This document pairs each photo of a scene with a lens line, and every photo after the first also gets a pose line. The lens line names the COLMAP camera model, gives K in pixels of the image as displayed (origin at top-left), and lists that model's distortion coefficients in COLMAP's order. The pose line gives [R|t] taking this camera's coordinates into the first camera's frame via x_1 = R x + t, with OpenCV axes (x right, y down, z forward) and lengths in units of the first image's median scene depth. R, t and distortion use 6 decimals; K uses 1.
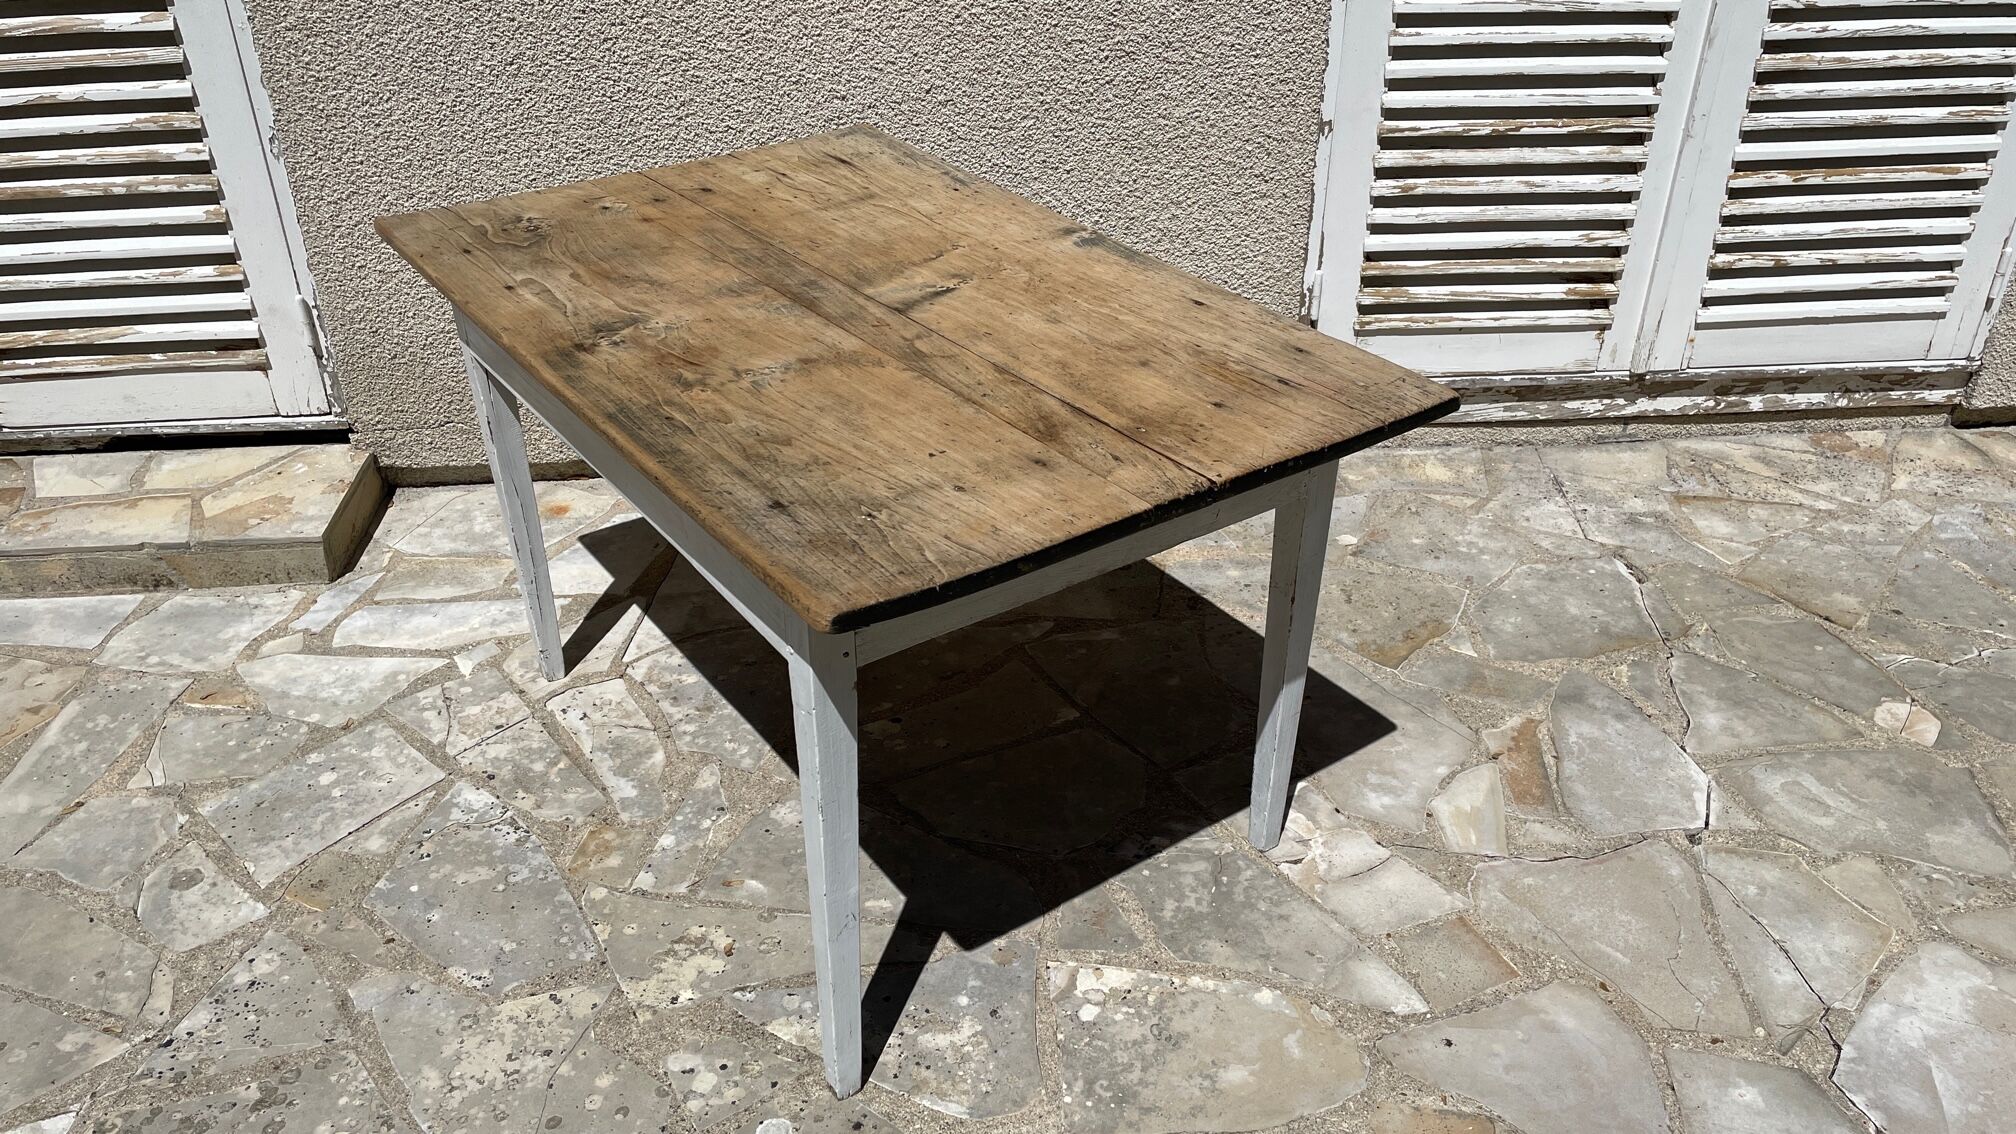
lens RADIAL K [[1532.6, 0, 1027.5], [0, 1532.6, 548.2], [0, 0, 1]] dist [0.091896, -0.123495]
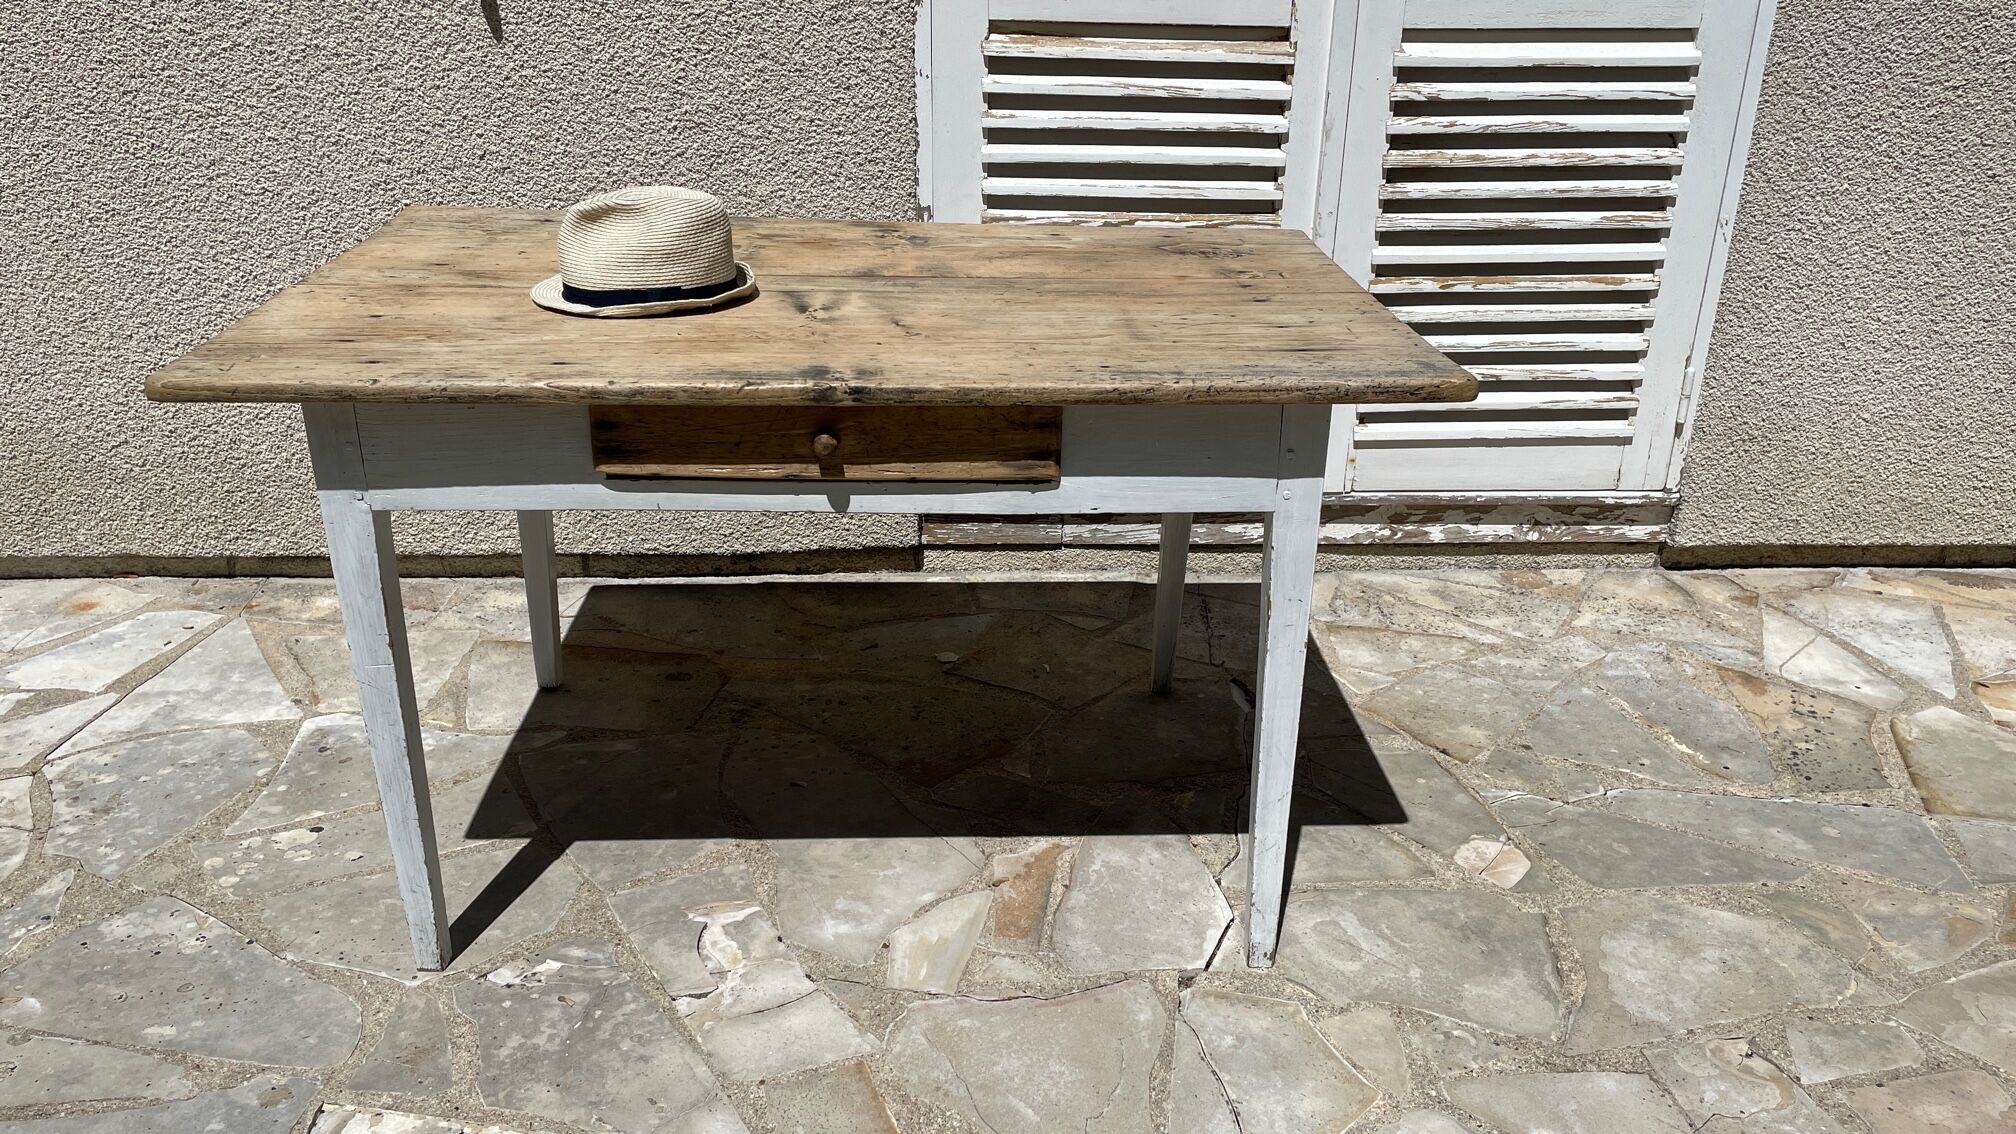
lens RADIAL K [[1532.6, 0, 1020.7], [0, 1532.6, 552.0], [0, 0, 1]] dist [0.091896, -0.123495]
pose [[0.999491, 0.025167, -0.019594, 0.307599], [-0.027699, 0.989472, -0.142052, 0.068827], [0.015813, 0.142523, 0.989665, 0.121128]]
